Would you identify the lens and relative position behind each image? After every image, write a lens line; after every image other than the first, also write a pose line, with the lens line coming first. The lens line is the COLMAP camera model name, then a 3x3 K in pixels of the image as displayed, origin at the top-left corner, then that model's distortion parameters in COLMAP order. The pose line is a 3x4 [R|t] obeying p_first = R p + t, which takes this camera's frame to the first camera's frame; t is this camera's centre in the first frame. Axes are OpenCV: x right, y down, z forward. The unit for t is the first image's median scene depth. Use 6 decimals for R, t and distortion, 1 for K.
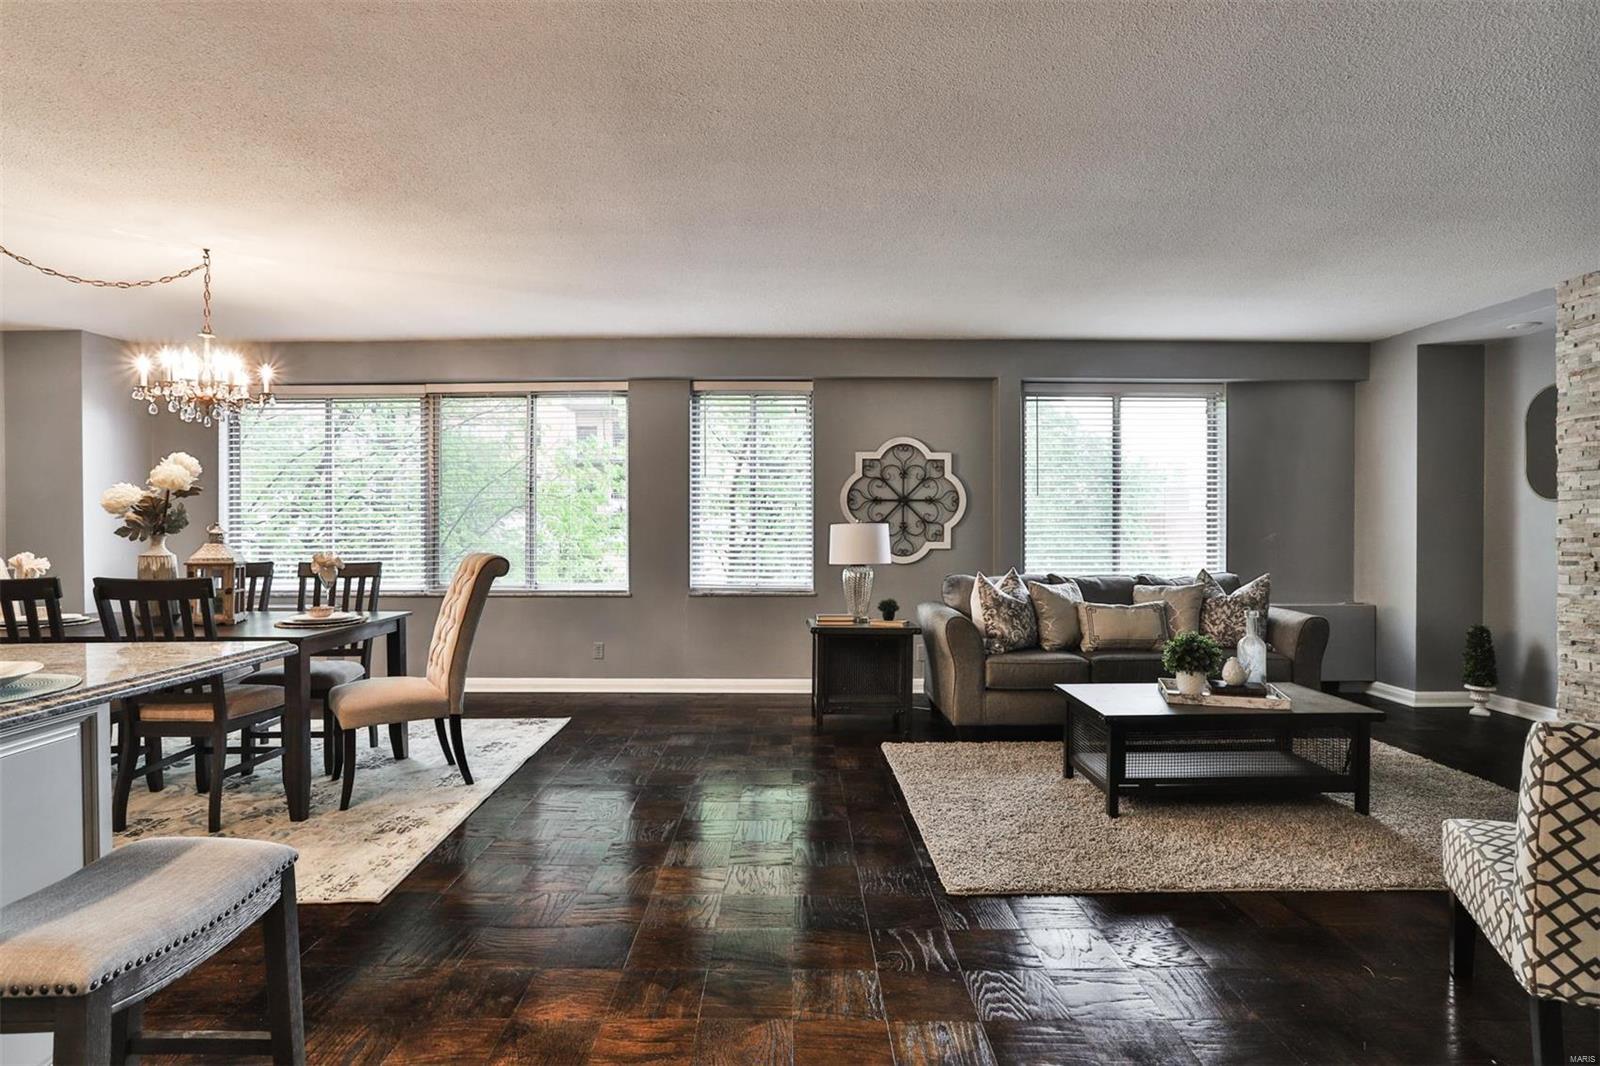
lens RADIAL K [[818.7, 0, 791.6], [0, 818.7, 528.0], [0, 0, 1]] dist [-0.064020, 0.036279]
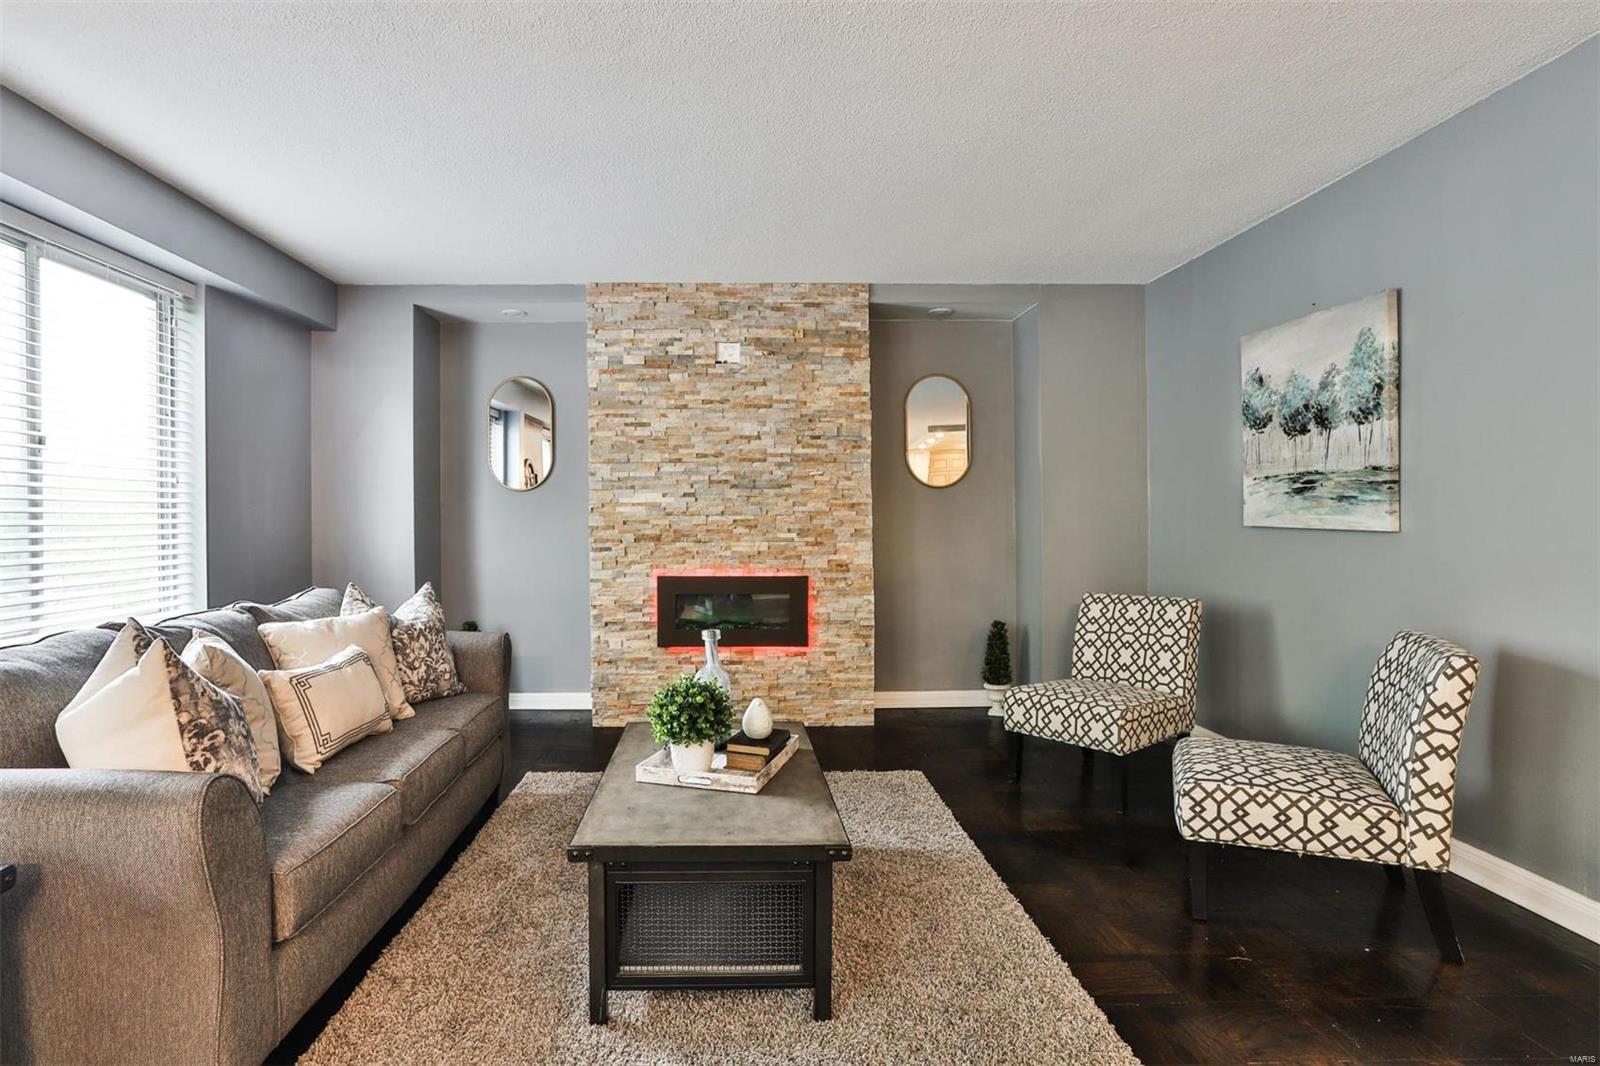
lens RADIAL K [[842.8, 0, 735.7], [0, 842.8, 522.1], [0, 0, 1]] dist [-0.069977, 0.040318]
pose [[-0.008579, -0.003885, 0.999956, -0.127726], [0.007261, 0.999966, 0.003947, 0.004178], [-0.999937, 0.007295, -0.008550, 0.750946]]
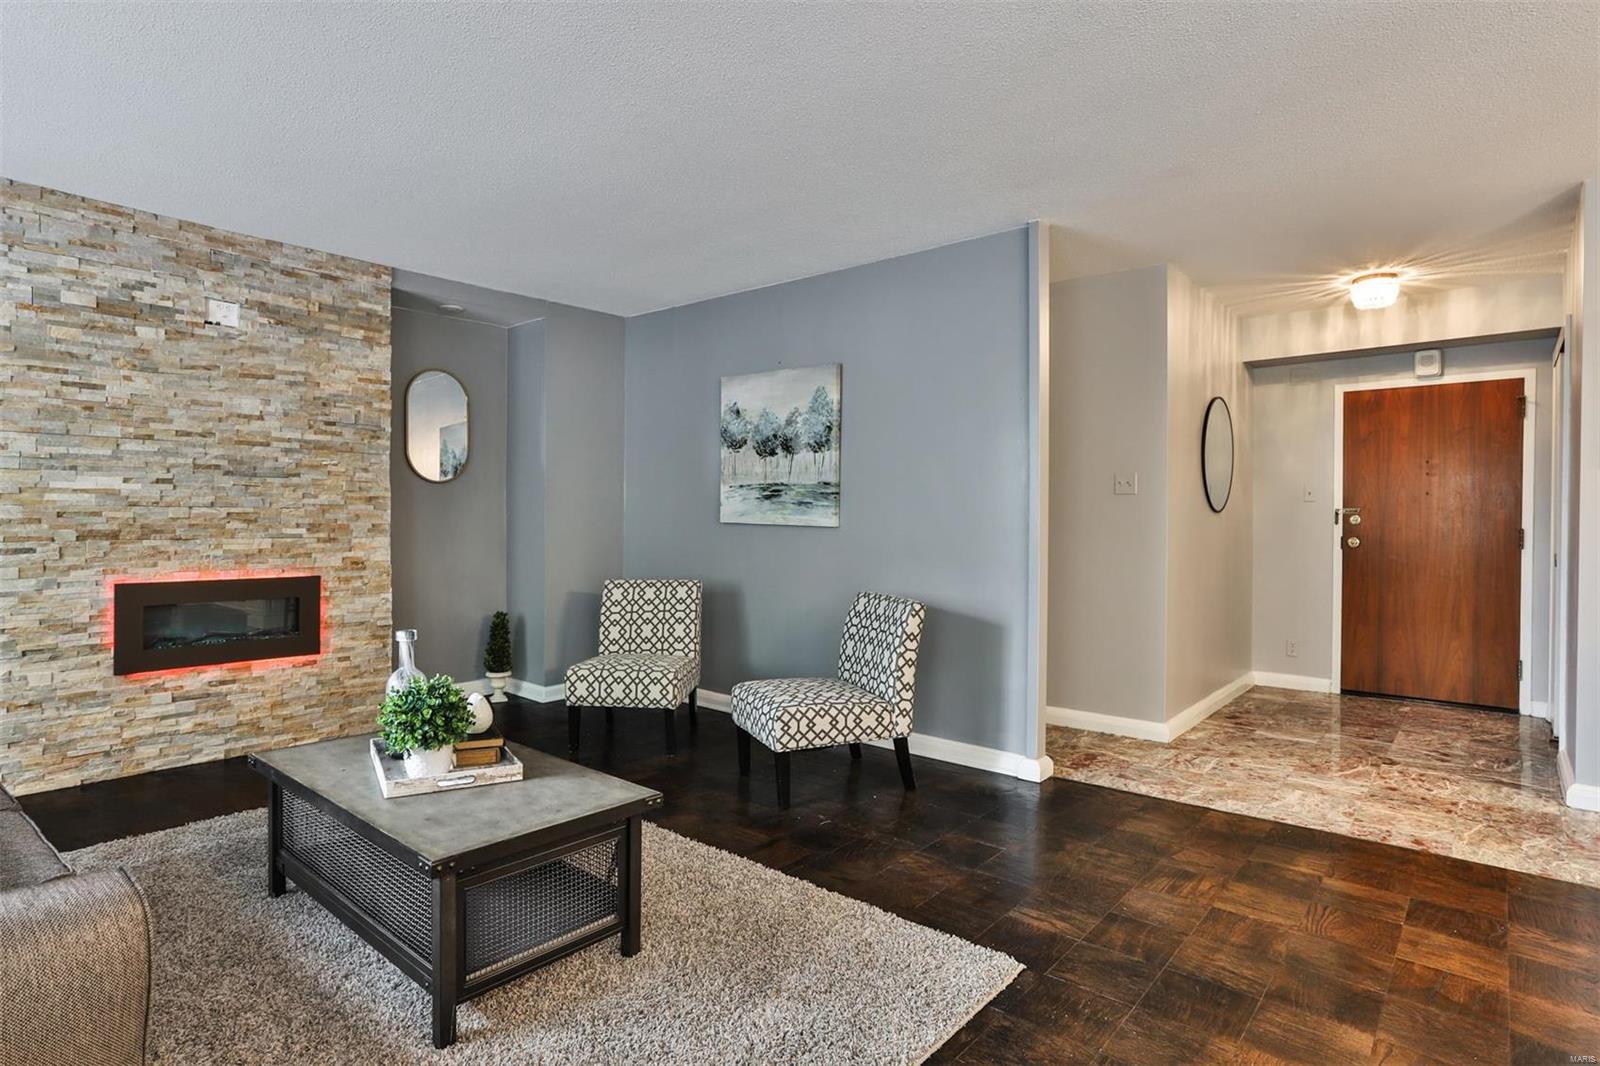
lens RADIAL K [[844.7, 0, 780.6], [0, 844.7, 519.1], [0, 0, 1]] dist [-0.059518, 0.041470]
pose [[-0.748521, -0.008723, 0.663054, -0.091965], [-0.006256, 0.999962, 0.006093, 0.003269], [-0.663082, 0.000413, -0.748547, 1.001801]]
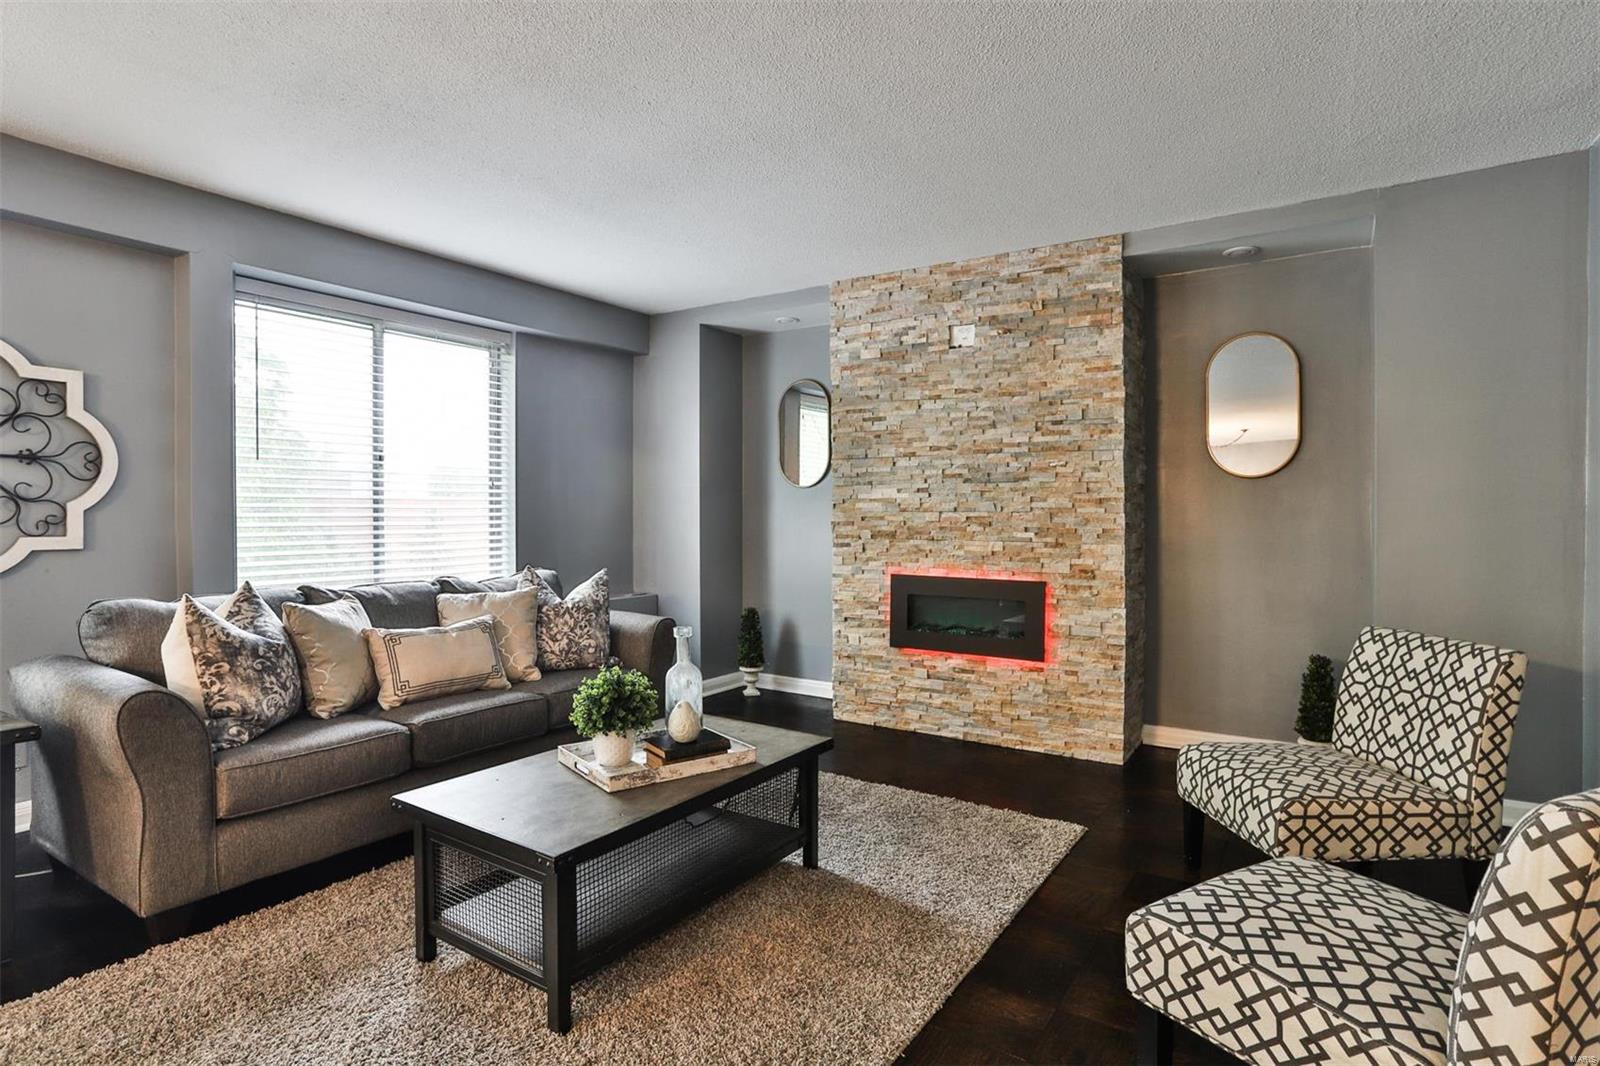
lens RADIAL K [[818.7, 0, 791.6], [0, 818.7, 528.0], [0, 0, 1]] dist [-0.064020, 0.036279]
pose [[0.560082, -0.012349, 0.828345, 0.026150], [-0.000298, 0.999886, 0.015108, 0.004205], [-0.828437, -0.008709, 0.560014, 0.398308]]
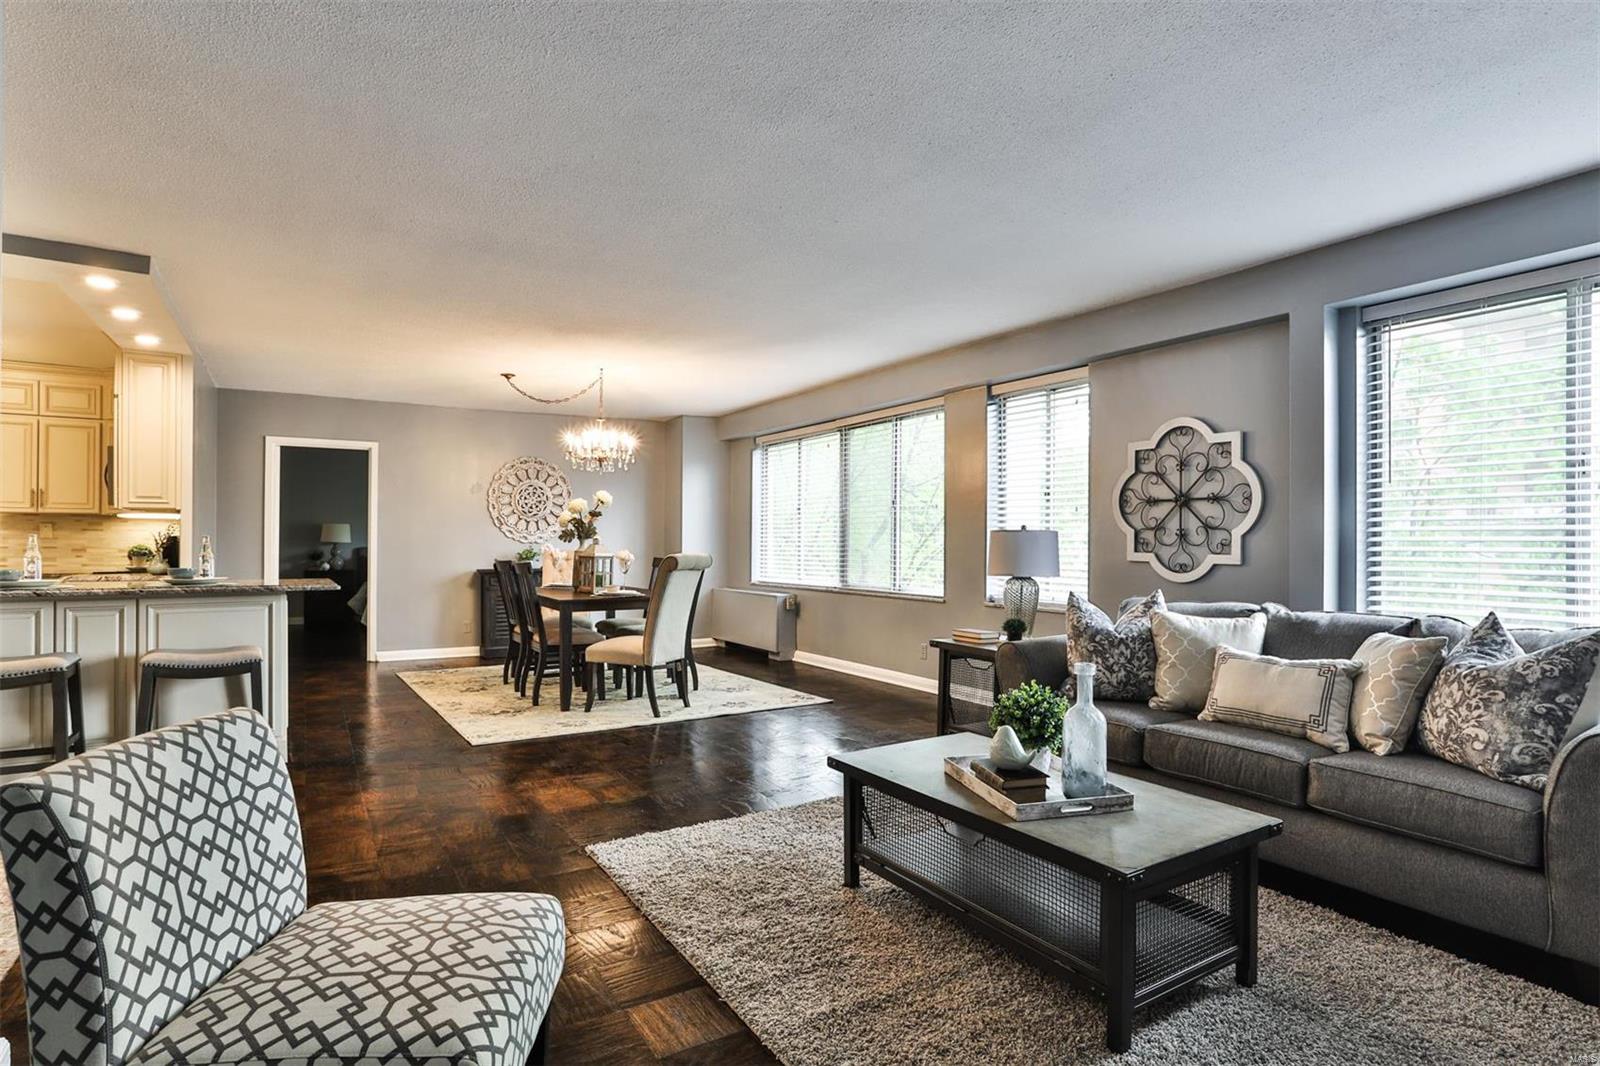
lens RADIAL K [[818.7, 0, 791.6], [0, 818.7, 528.0], [0, 0, 1]] dist [-0.064020, 0.036279]
pose [[0.527034, -0.009648, -0.849789, 0.744851], [-0.004075, 0.999895, -0.013879, 0.006064], [0.849834, 0.010777, 0.526940, 0.367027]]
